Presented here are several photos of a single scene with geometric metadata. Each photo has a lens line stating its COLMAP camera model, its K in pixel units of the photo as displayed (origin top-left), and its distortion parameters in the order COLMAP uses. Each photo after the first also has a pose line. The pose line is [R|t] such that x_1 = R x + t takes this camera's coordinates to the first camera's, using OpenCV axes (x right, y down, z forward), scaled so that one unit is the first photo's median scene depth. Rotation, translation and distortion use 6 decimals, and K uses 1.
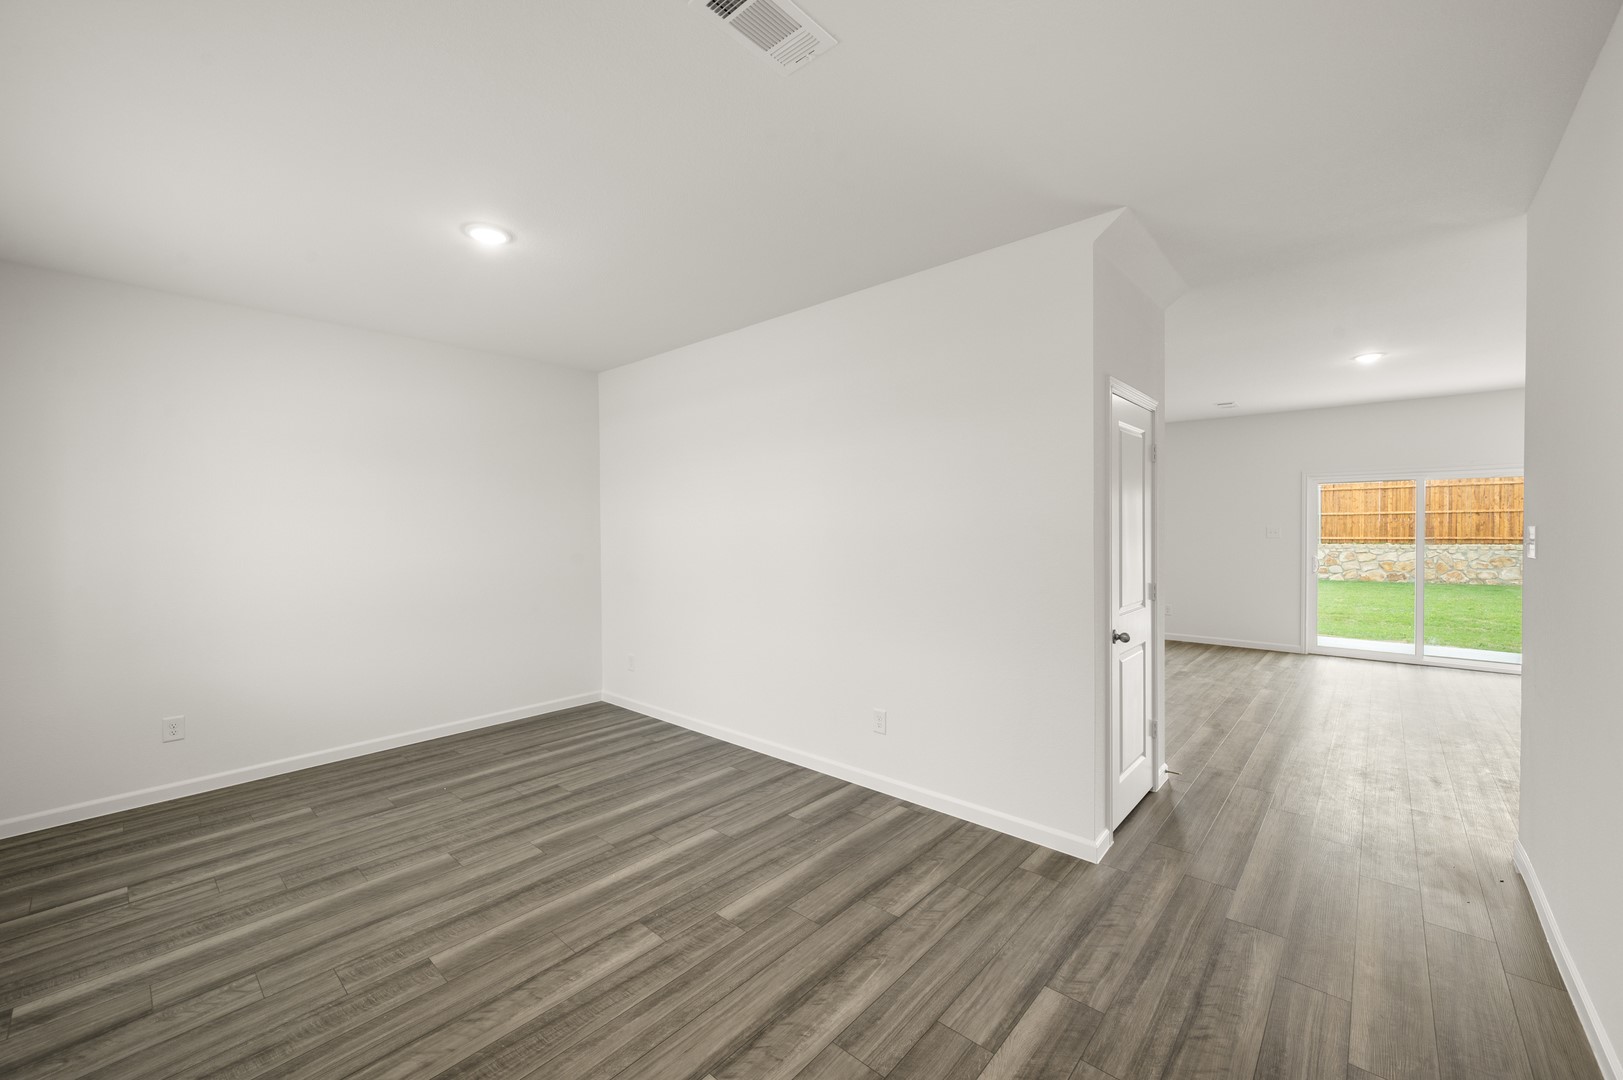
lens RADIAL K [[638.0, 0, 819.9], [0, 638.0, 532.7], [0, 0, 1]] dist [-0.000799, 0.000580]
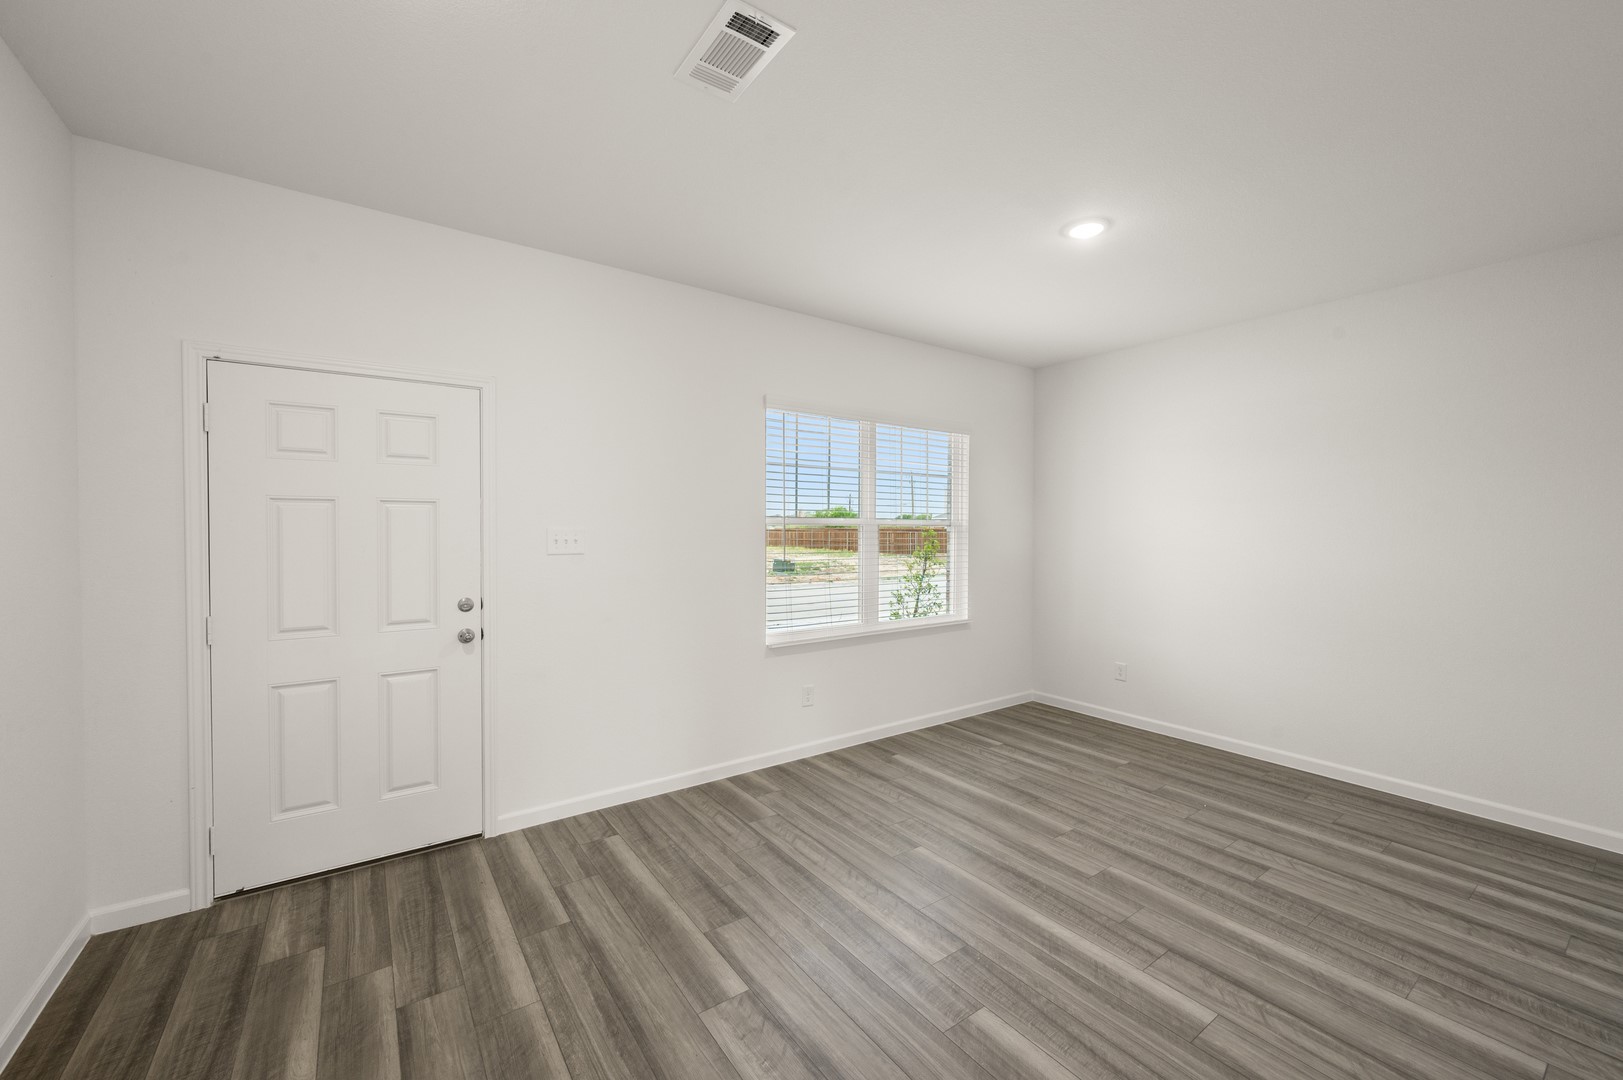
lens RADIAL K [[638.0, 0, 806.4], [0, 638.0, 533.1], [0, 0, 1]] dist [-0.000799, 0.000580]
pose [[-0.229343, 0.020329, -0.973133, 0.539105], [-0.012595, 0.999636, 0.023851, -0.011568], [0.973264, 0.017727, -0.229004, 0.787948]]
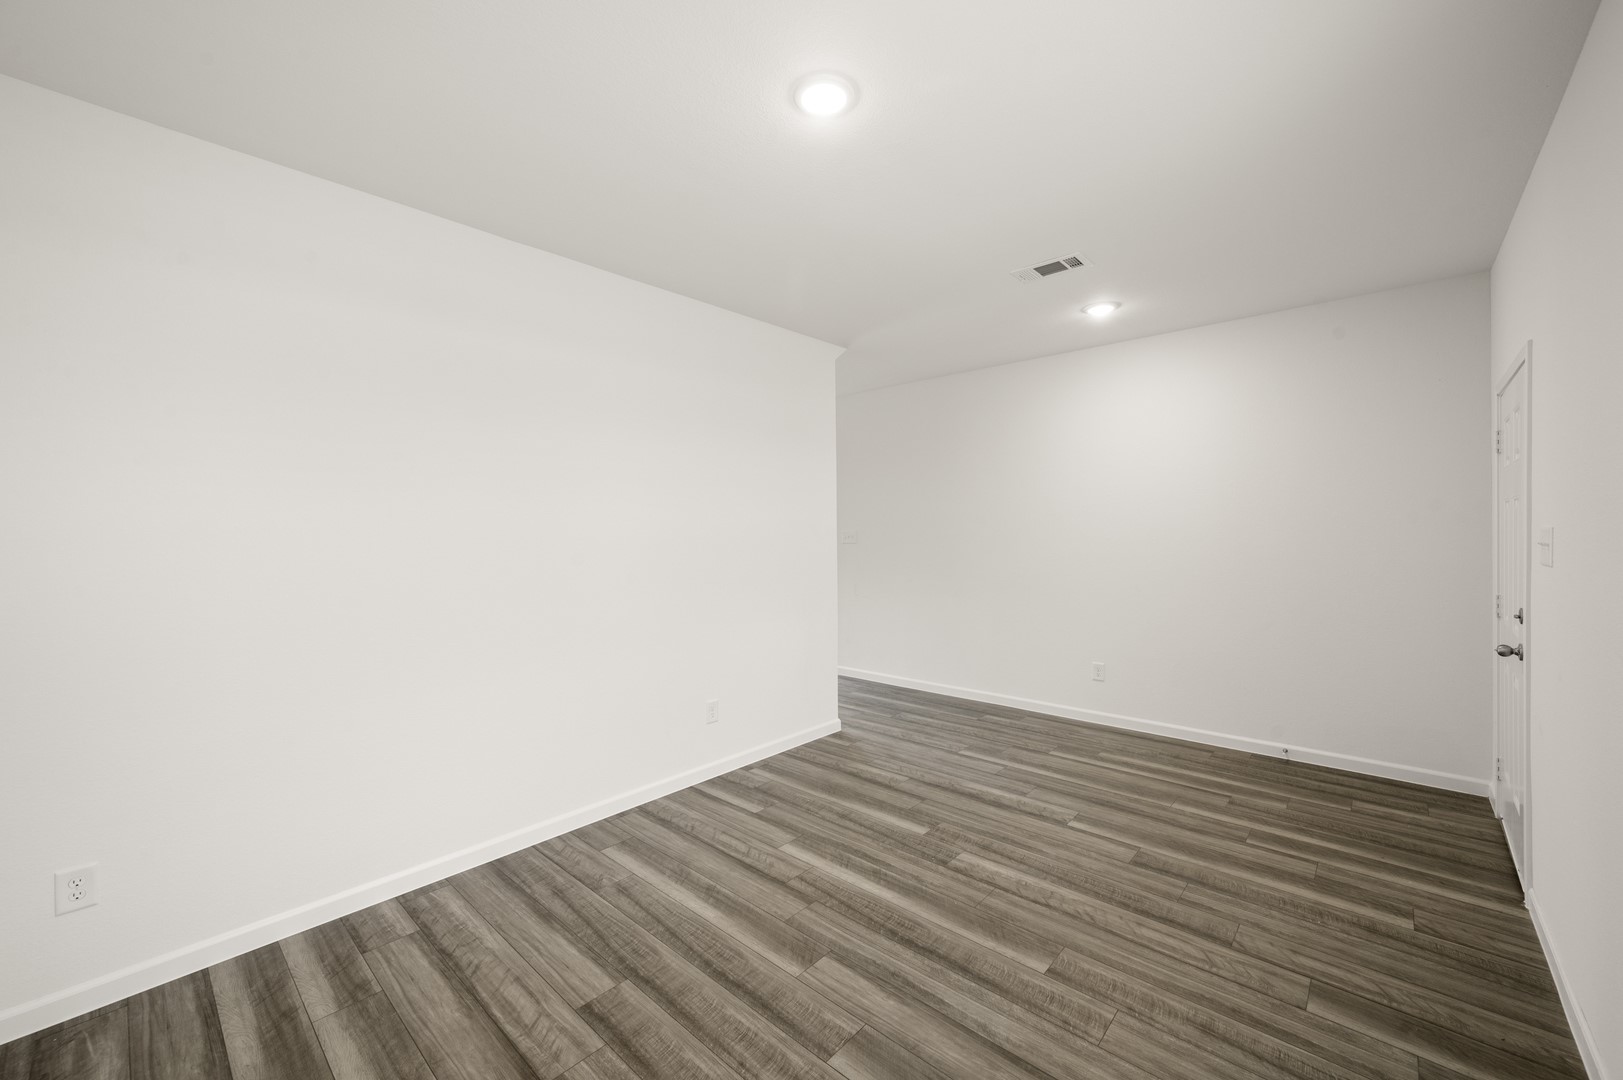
lens RADIAL K [[638.0, 0, 804.2], [0, 638.0, 540.2], [0, 0, 1]] dist [-0.000799, 0.000580]
pose [[0.022314, -0.006955, 0.999727, -1.164347], [0.019436, 0.999790, 0.006522, 0.005754], [-0.999562, 0.019285, 0.022445, 0.983416]]
